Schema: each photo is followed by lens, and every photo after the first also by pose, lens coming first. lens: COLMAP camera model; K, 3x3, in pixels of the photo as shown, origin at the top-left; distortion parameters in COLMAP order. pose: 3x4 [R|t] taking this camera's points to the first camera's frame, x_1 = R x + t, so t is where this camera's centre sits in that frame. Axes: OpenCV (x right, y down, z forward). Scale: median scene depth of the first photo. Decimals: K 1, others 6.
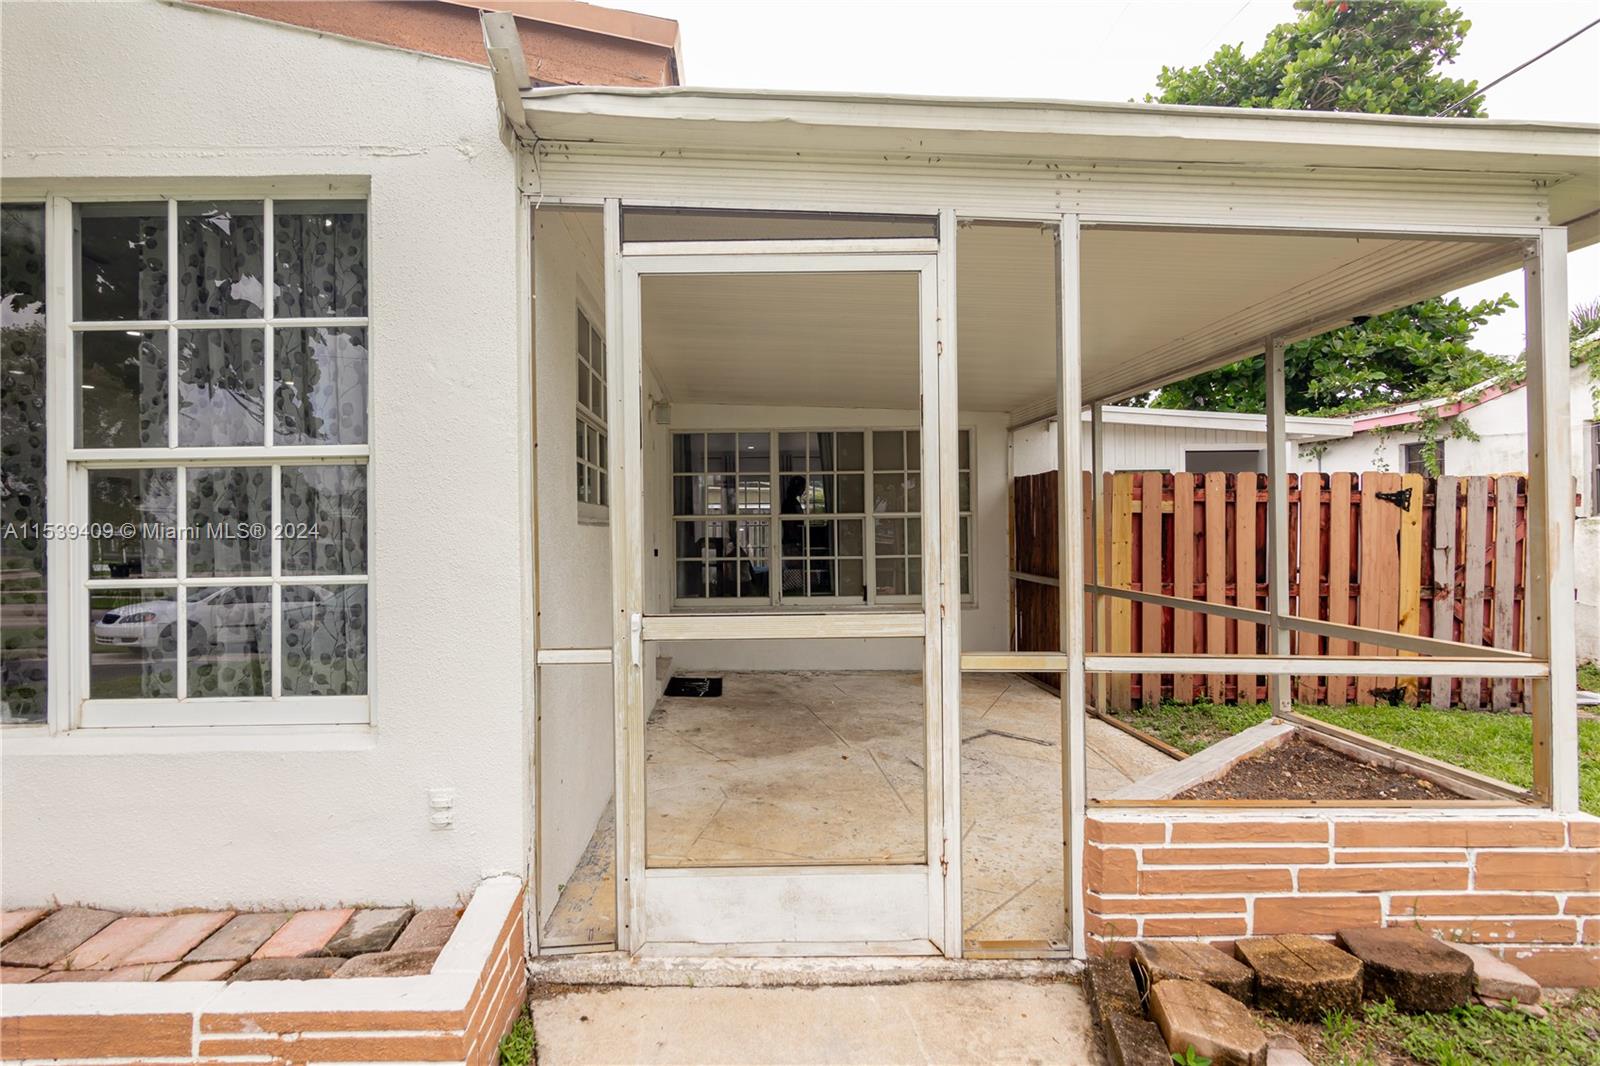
lens RADIAL K [[798.3, 0, 790.2], [0, 798.3, 527.1], [0, 0, 1]] dist [0.003128, 0.002788]
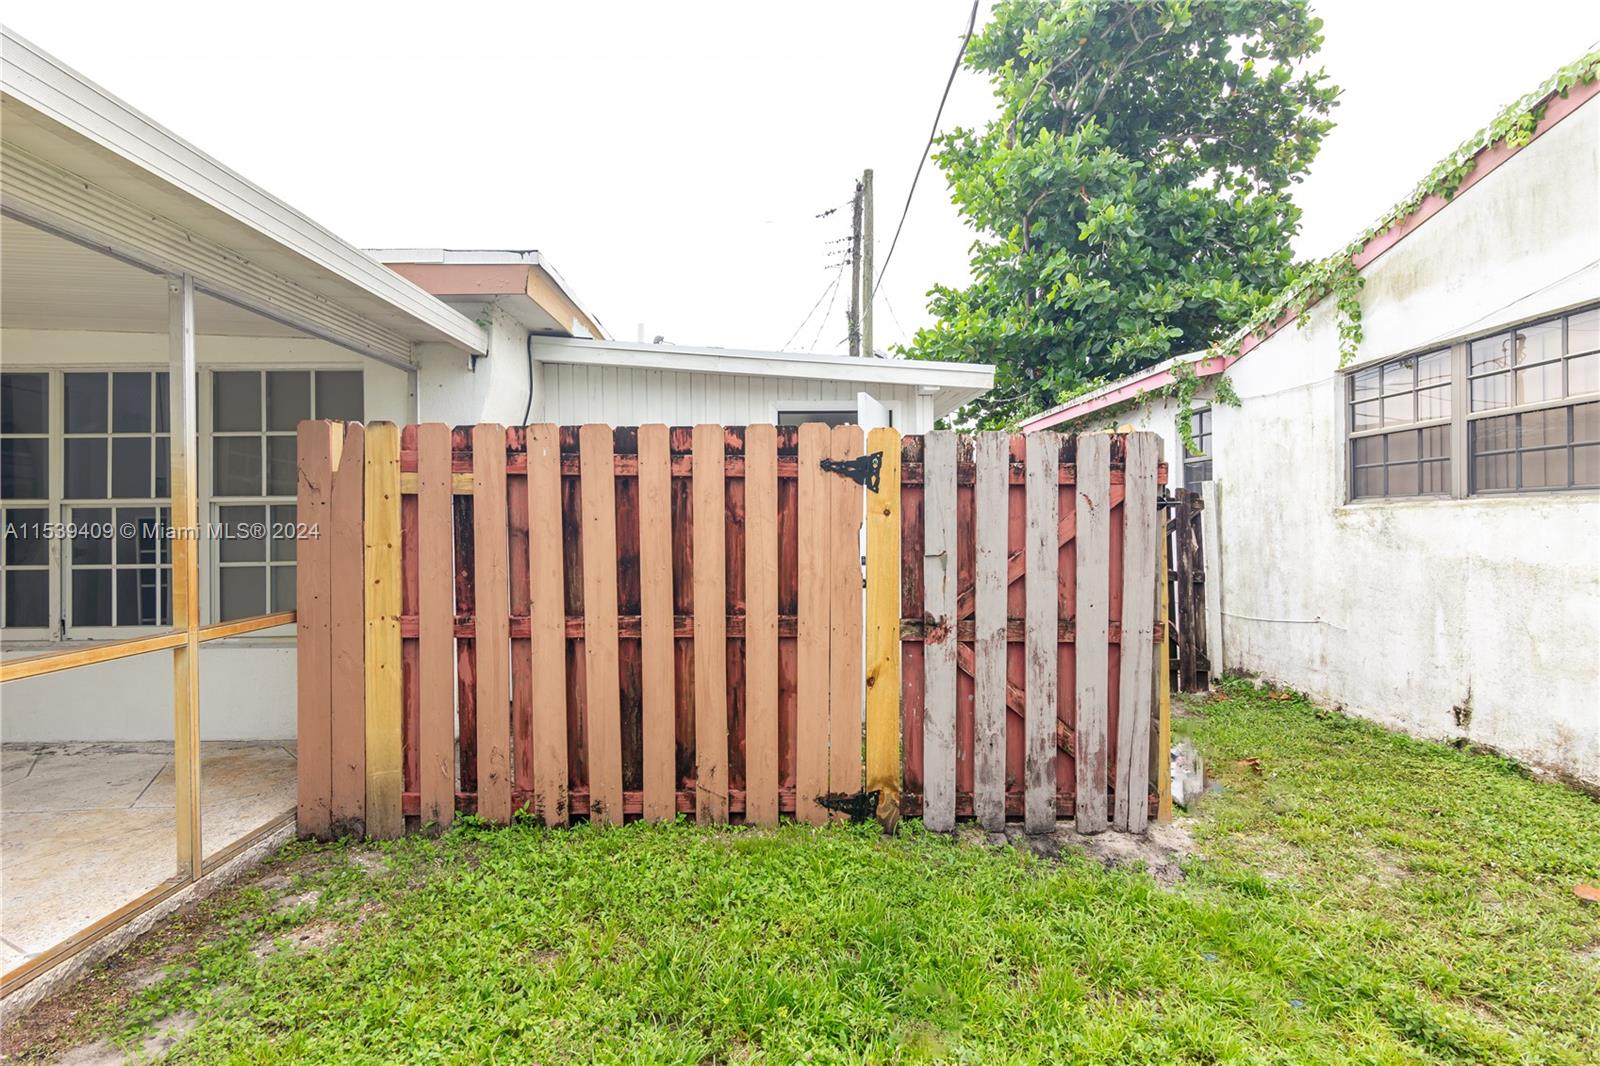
lens RADIAL K [[798.3, 0, 808.5], [0, 798.3, 527.1], [0, 0, 1]] dist [0.003128, 0.002788]
pose [[0.999866, -0.001556, 0.016306, 0.710457], [0.001532, 0.999998, 0.001511, 0.005186], [-0.016308, -0.001486, 0.999866, 0.416848]]
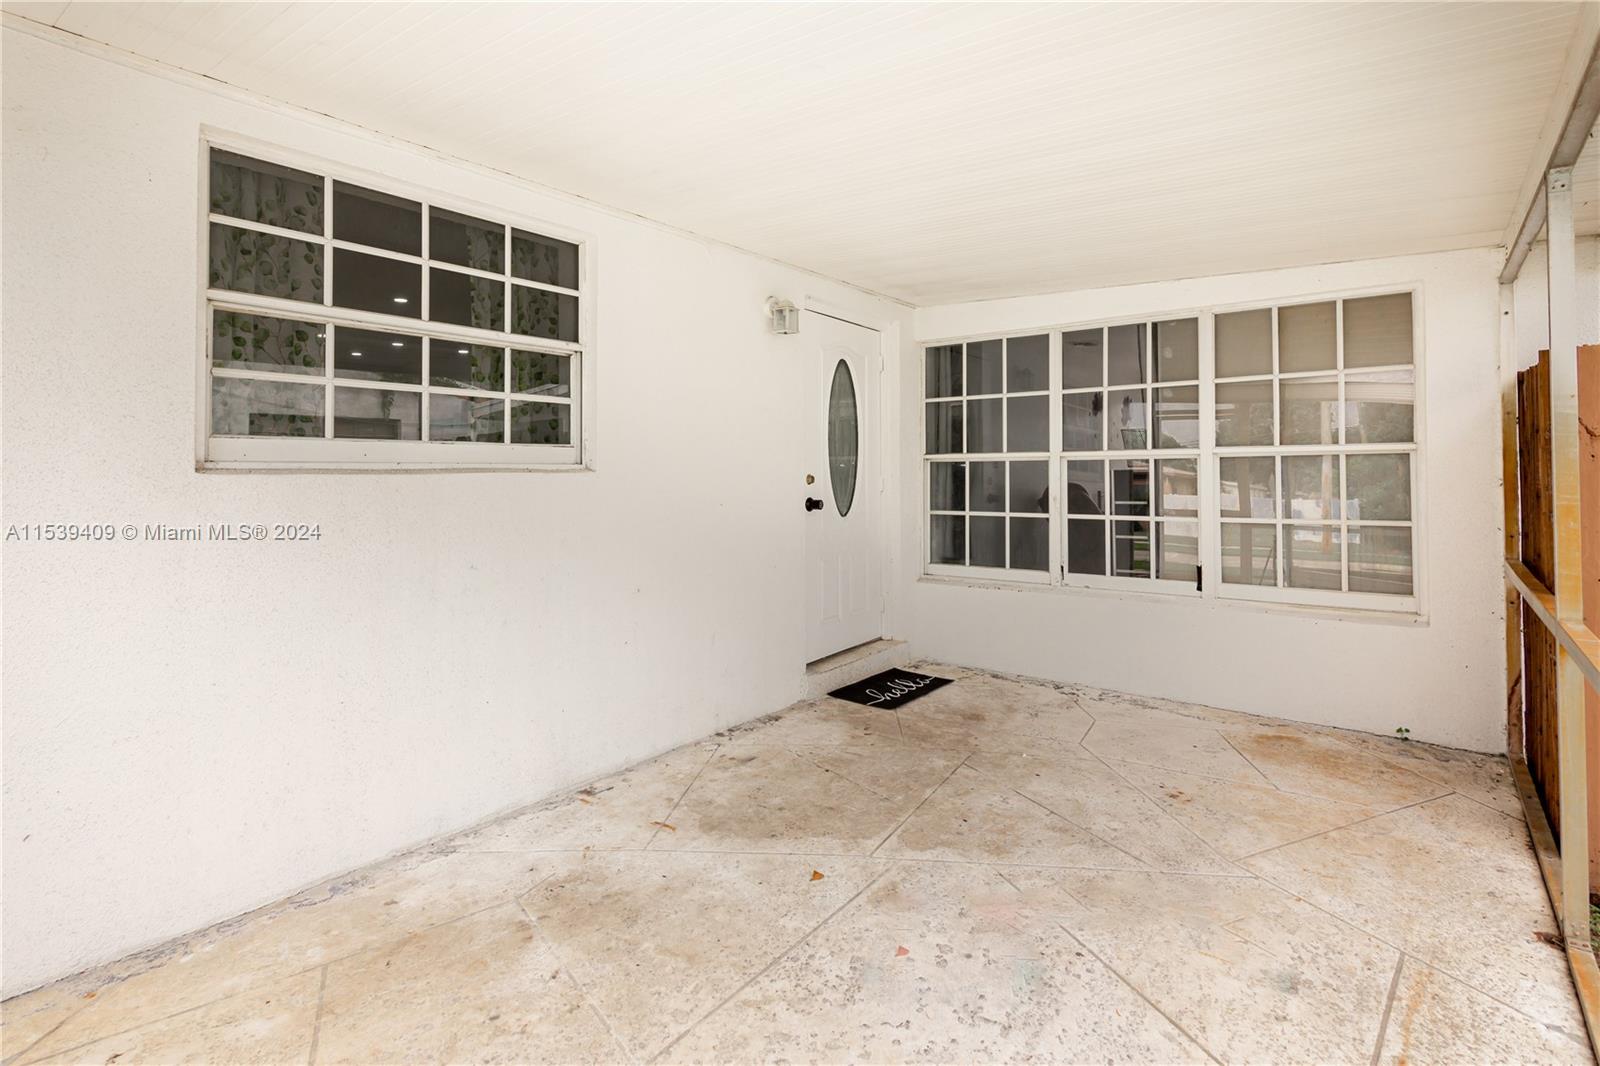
lens RADIAL K [[819.6, 0, 869.4], [0, 819.6, 465.5], [0, 0, 1]] dist [-0.004128, -0.000009]
pose [[0.800500, -0.000711, -0.599333, 0.324033], [-0.012025, 0.999779, -0.017247, 0.009920], [0.599212, 0.021013, 0.800314, 0.414623]]
